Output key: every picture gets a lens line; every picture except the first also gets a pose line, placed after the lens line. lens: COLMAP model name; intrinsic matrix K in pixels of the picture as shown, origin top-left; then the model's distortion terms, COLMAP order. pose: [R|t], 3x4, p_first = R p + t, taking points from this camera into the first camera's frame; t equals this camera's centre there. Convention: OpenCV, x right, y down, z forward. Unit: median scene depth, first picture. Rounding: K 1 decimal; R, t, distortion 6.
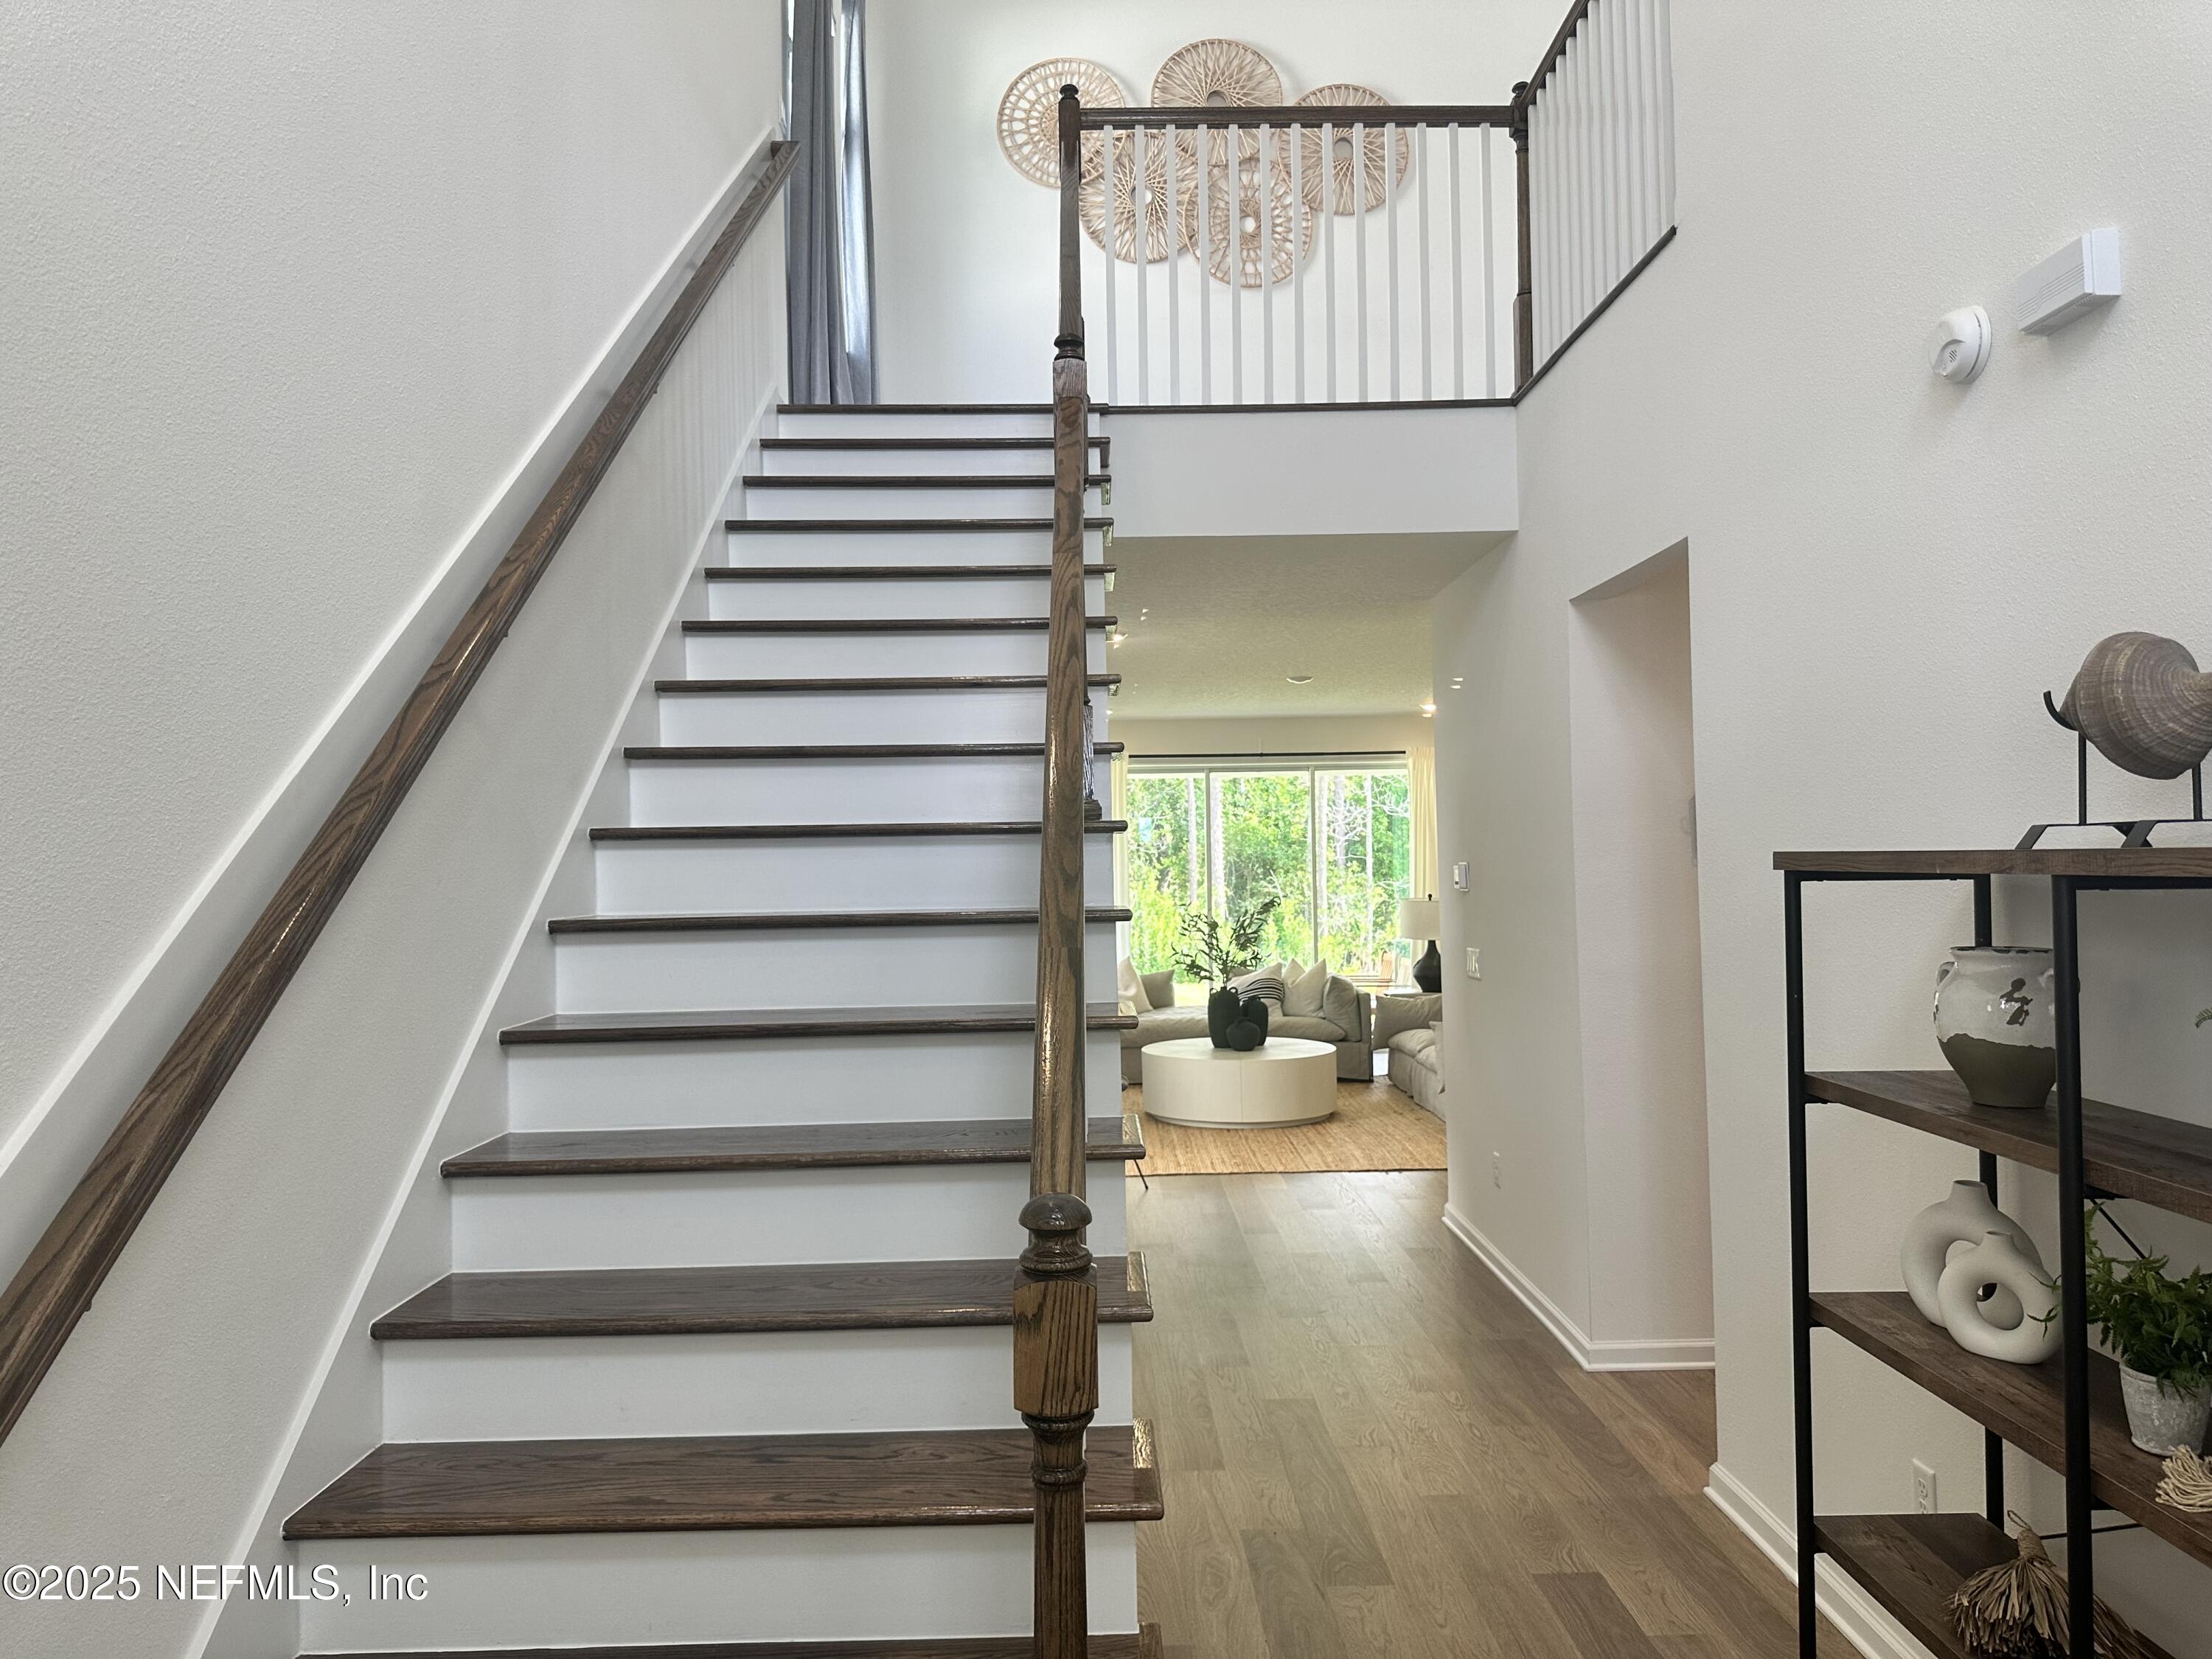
lens RADIAL K [[1573.9, 0, 1107.2], [0, 1573.9, 825.5], [0, 0, 1]] dist [0.006724, 0.002237]
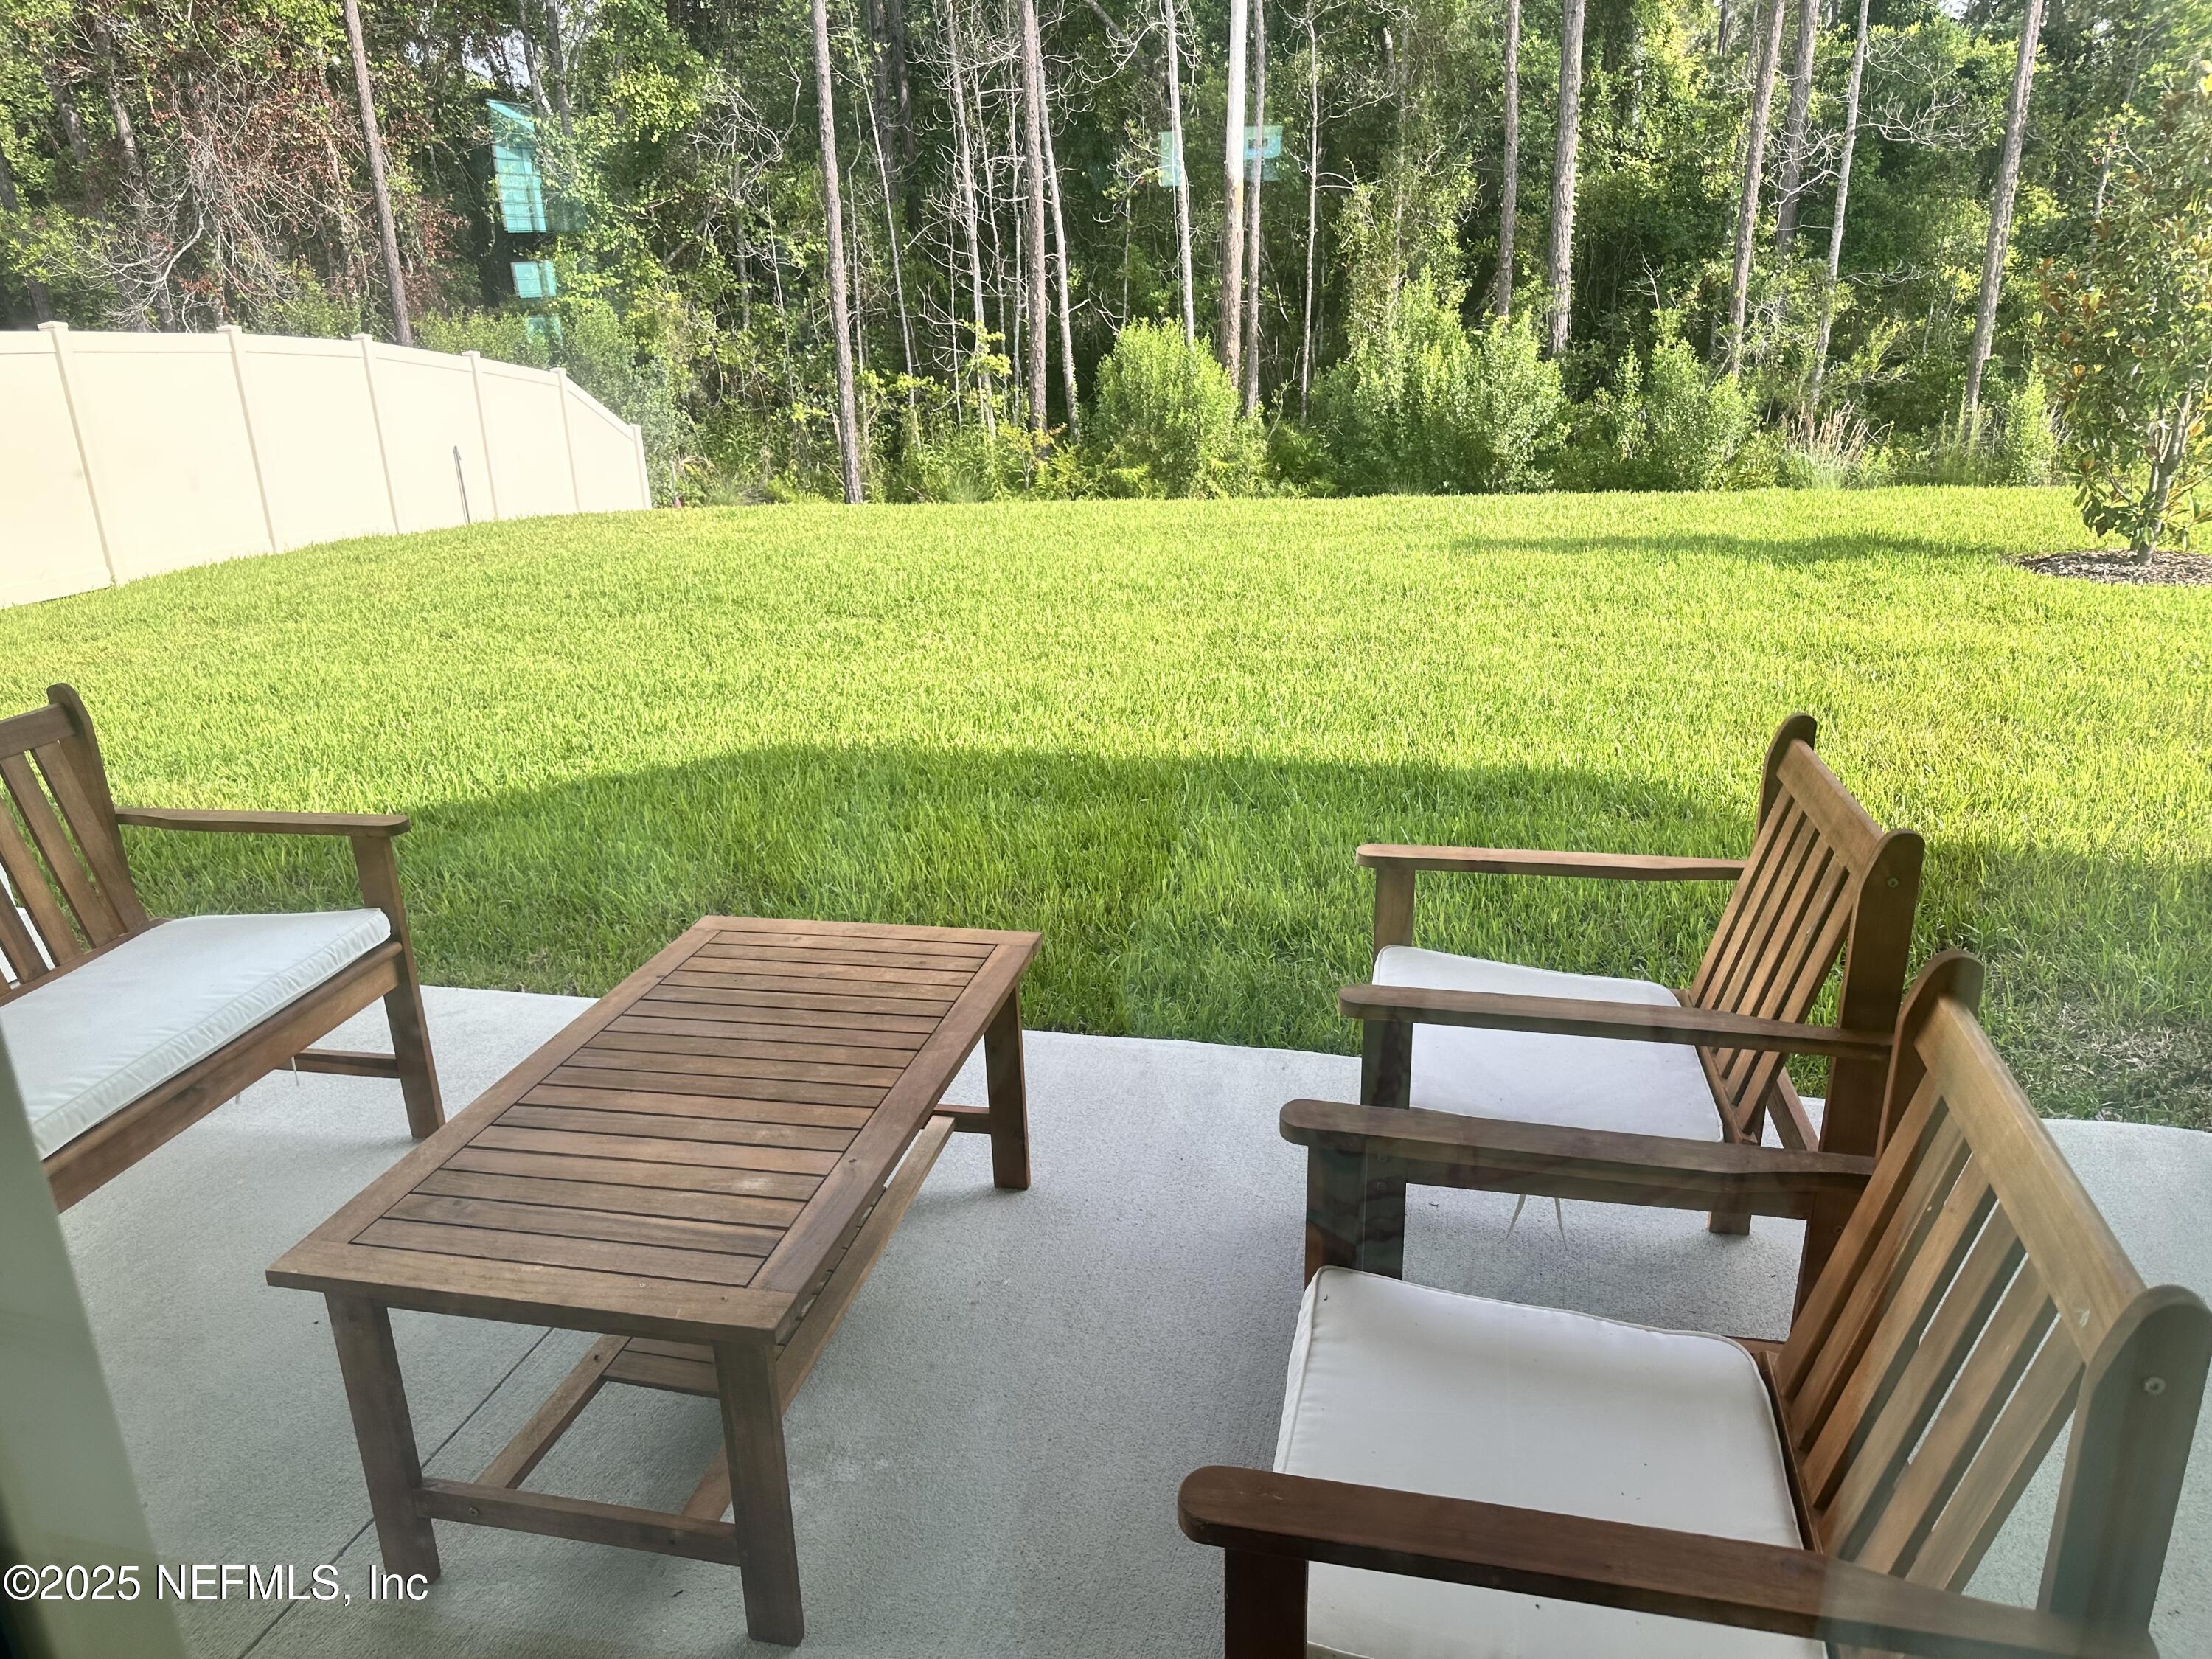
lens RADIAL K [[1573.9, 0, 1106.2], [0, 1573.9, 833.6], [0, 0, 1]] dist [0.006724, 0.002237]
pose [[0.969672, 0.062302, -0.236336, 0.058464], [0.026959, 0.933802, 0.356773, 0.014981], [0.242919, -0.352324, 0.903802, 0.342808]]
